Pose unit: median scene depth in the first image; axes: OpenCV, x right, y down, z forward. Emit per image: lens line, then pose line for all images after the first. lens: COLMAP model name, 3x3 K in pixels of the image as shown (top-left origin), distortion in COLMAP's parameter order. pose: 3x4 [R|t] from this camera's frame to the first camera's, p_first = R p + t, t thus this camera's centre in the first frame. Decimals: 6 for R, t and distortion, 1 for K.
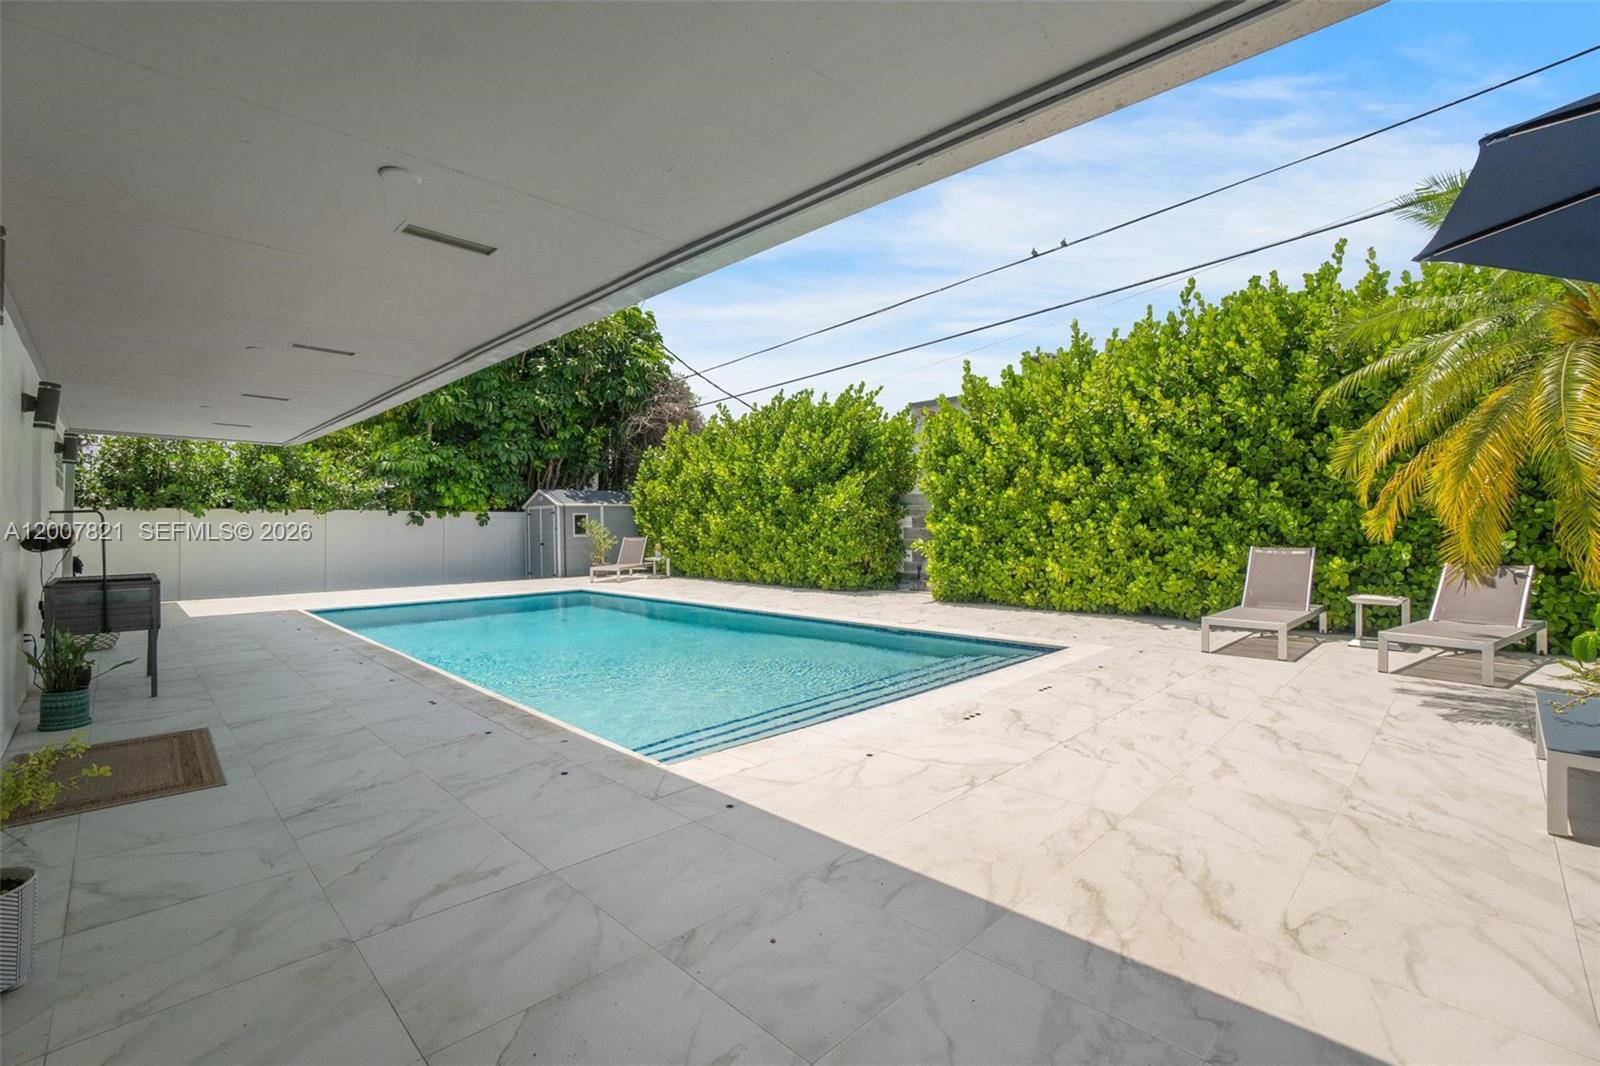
lens RADIAL K [[734.3, 0, 774.3], [0, 734.3, 530.9], [0, 0, 1]] dist [-0.062194, 0.023518]
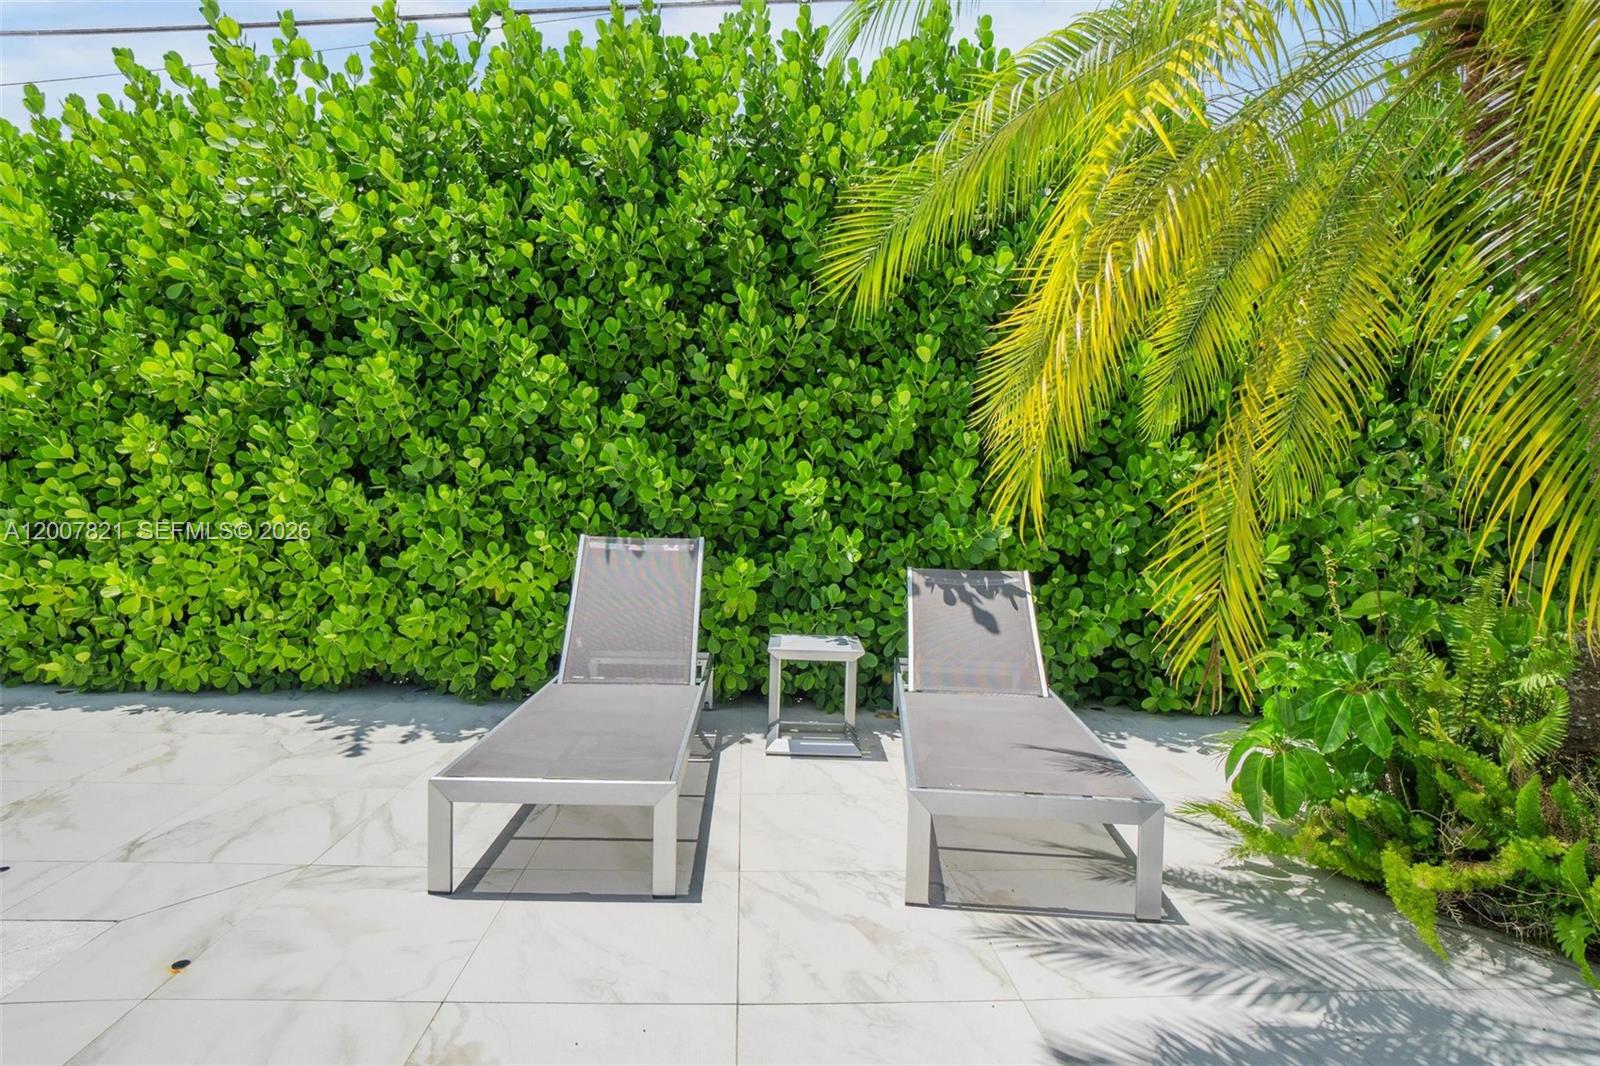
lens RADIAL K [[734.3, 0, 774.3], [0, 734.3, 530.9], [0, 0, 1]] dist [-0.062194, 0.023518]
pose [[0.650602, 0.019077, 0.759179, 0.372219], [-0.020051, 0.999767, -0.007940, 0.019870], [-0.759154, -0.010057, 0.650833, 0.574988]]
